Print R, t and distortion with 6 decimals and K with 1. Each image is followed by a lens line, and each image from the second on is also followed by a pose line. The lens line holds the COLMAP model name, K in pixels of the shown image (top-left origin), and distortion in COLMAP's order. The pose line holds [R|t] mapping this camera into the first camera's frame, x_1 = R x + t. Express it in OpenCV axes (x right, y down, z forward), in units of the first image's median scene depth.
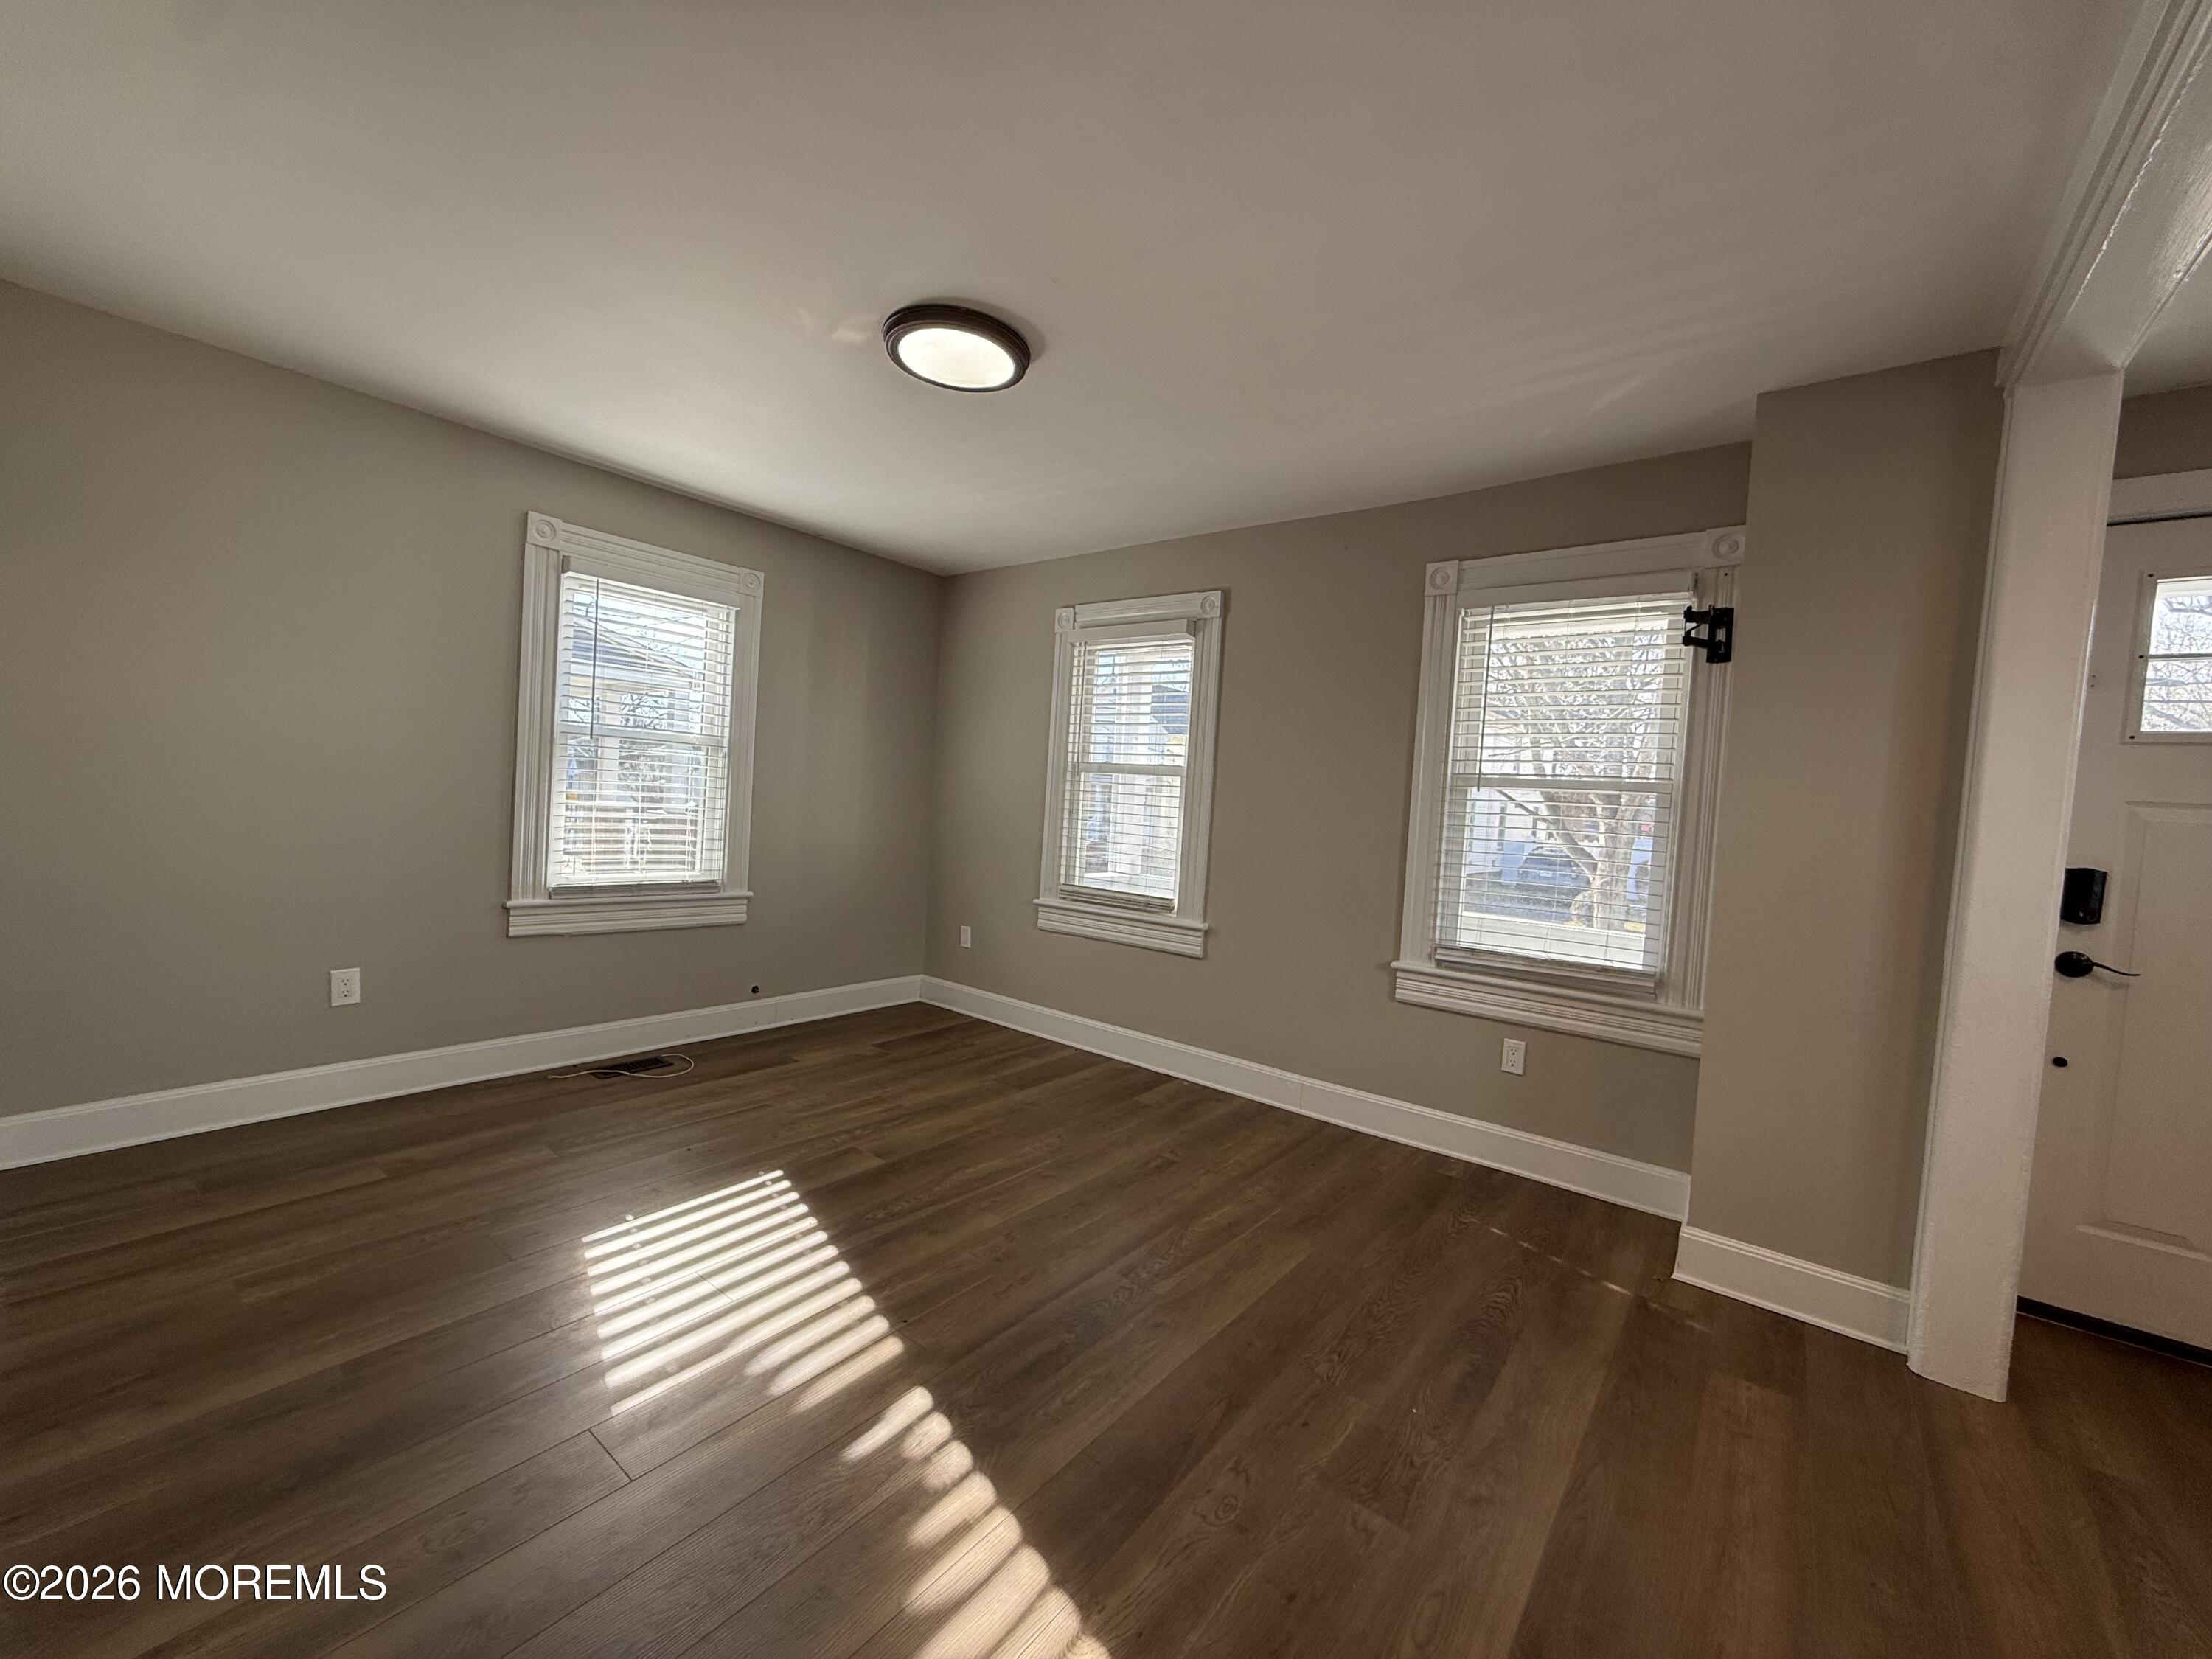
lens RADIAL K [[879.7, 0, 1096.4], [0, 879.7, 832.1], [0, 0, 1]] dist [0.000661, 0.000117]
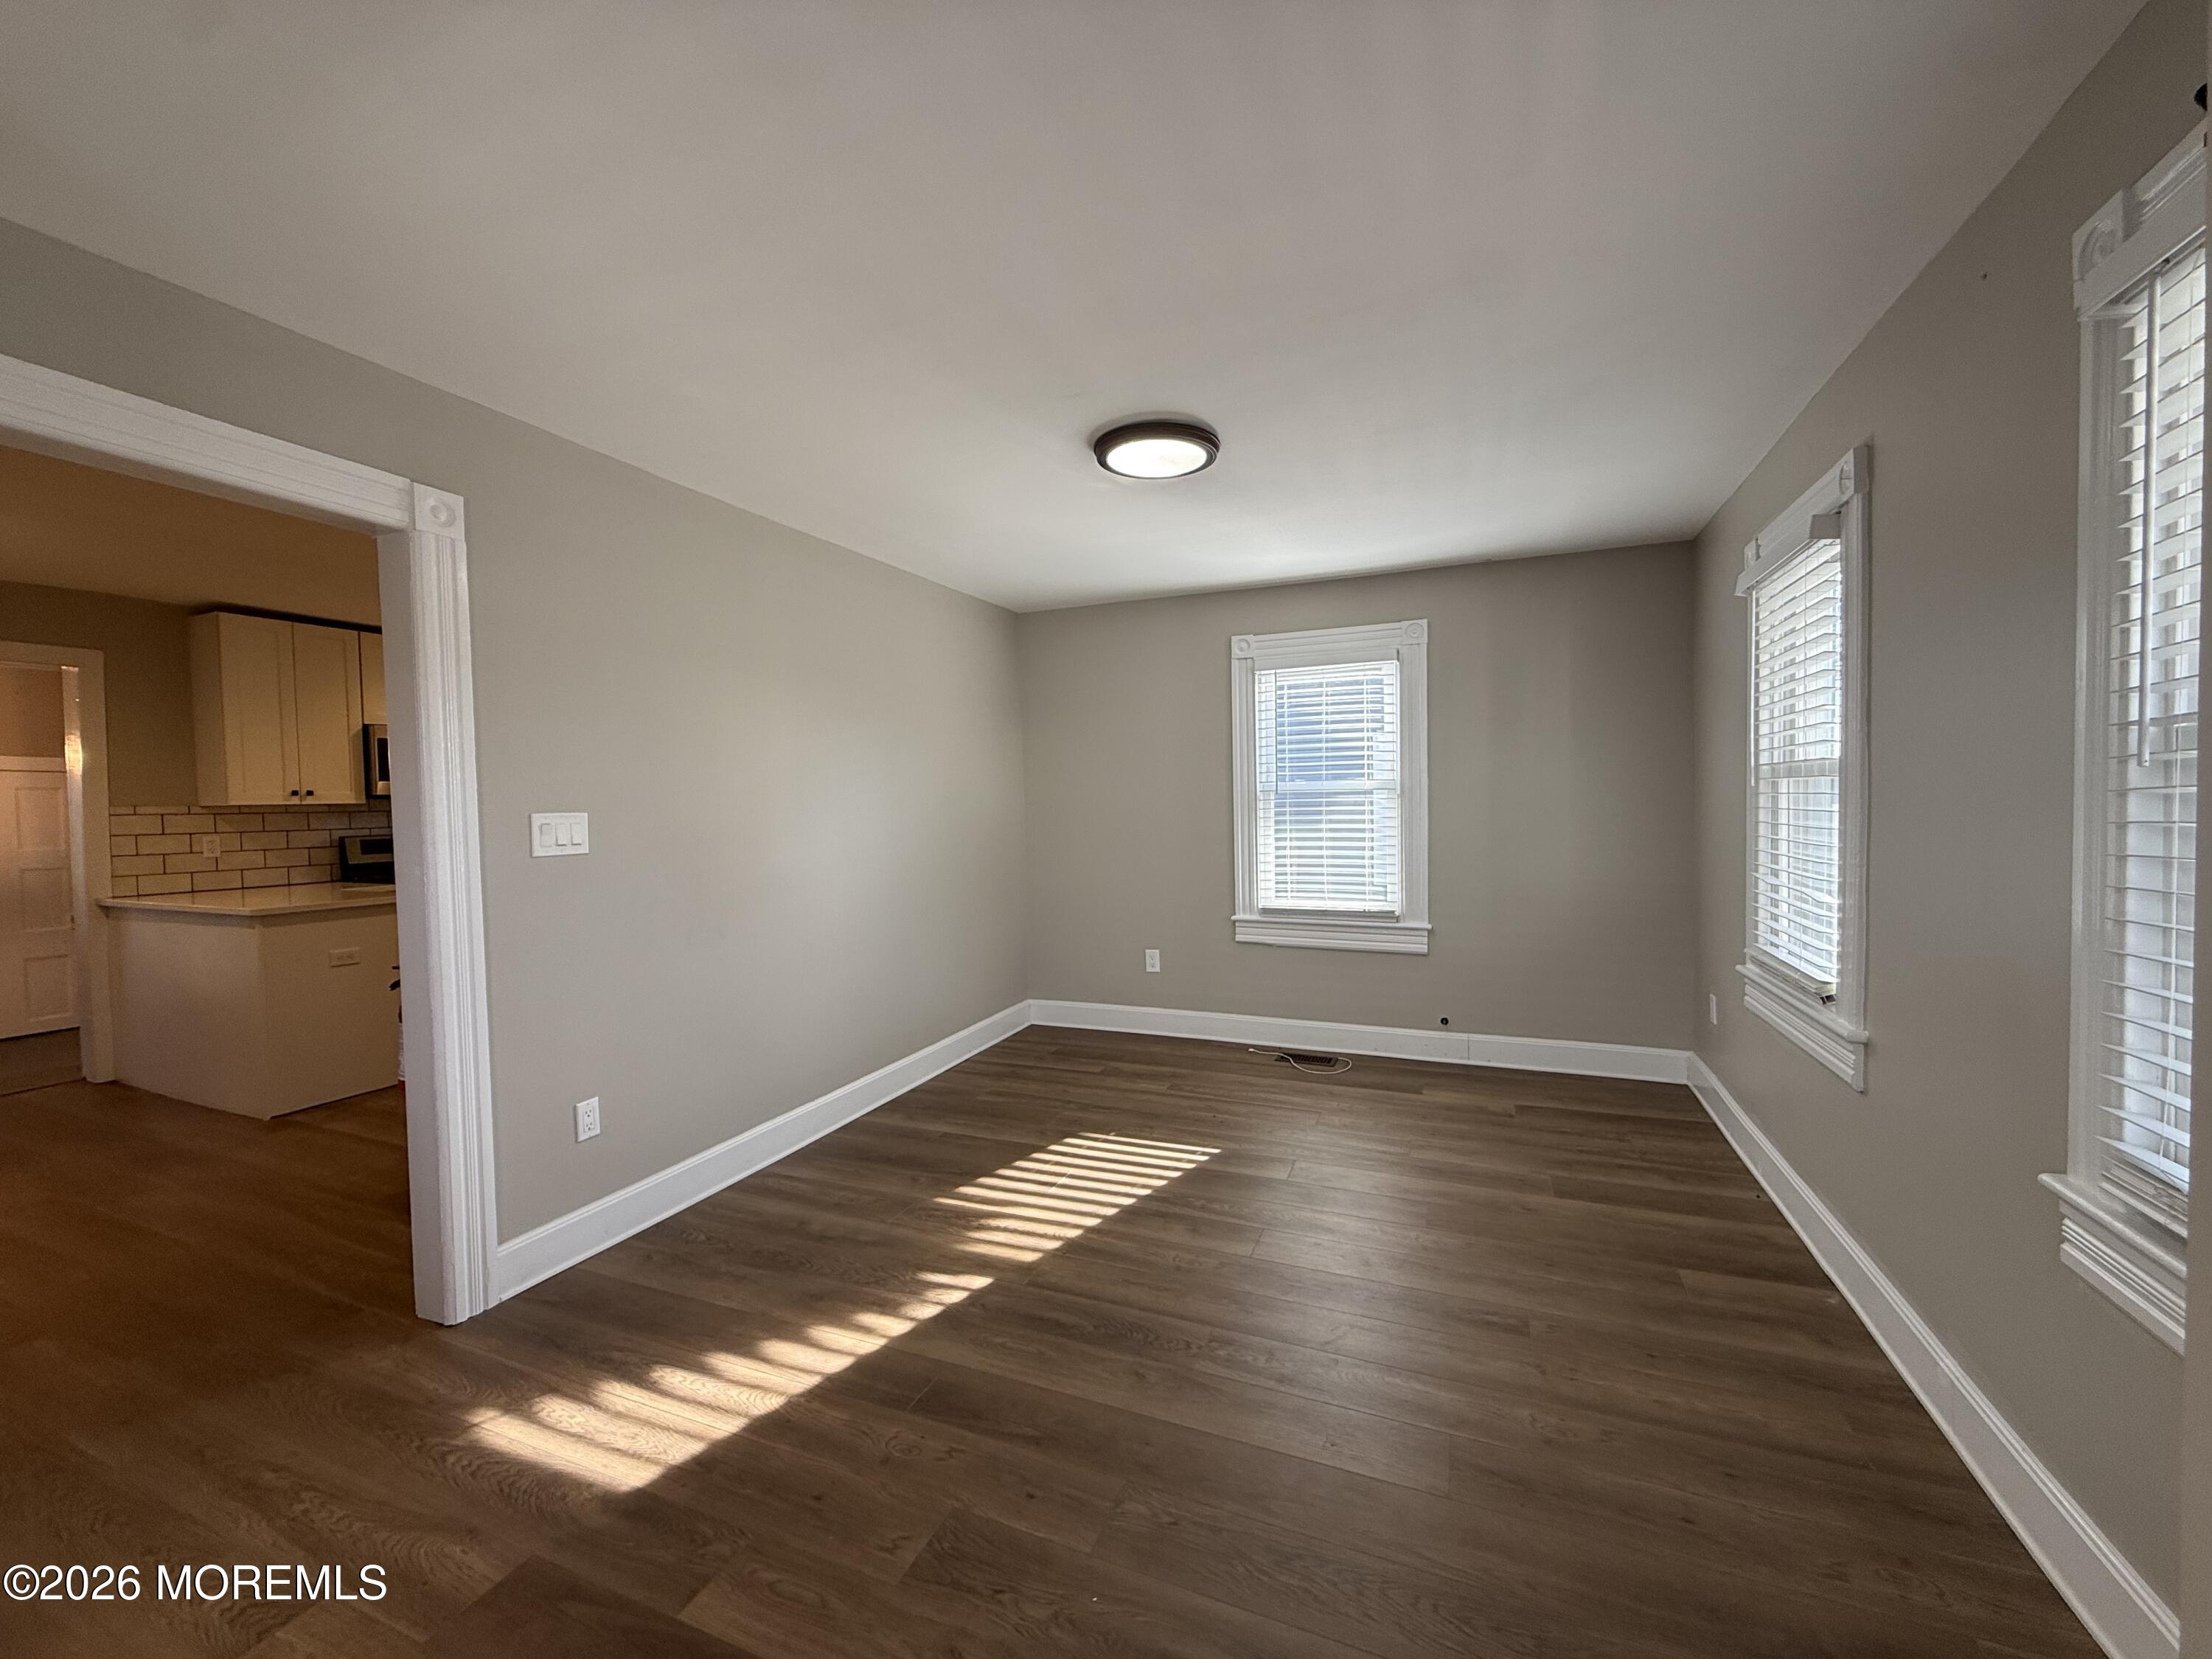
lens RADIAL K [[876.9, 0, 1097.9], [0, 876.9, 831.9], [0, 0, 1]] dist [-0.000254, 0.000020]
pose [[0.262048, -0.035084, -0.964417, 0.649610], [-0.004373, 0.999286, -0.037541, -0.001412], [0.965045, 0.014055, 0.261708, 0.445411]]
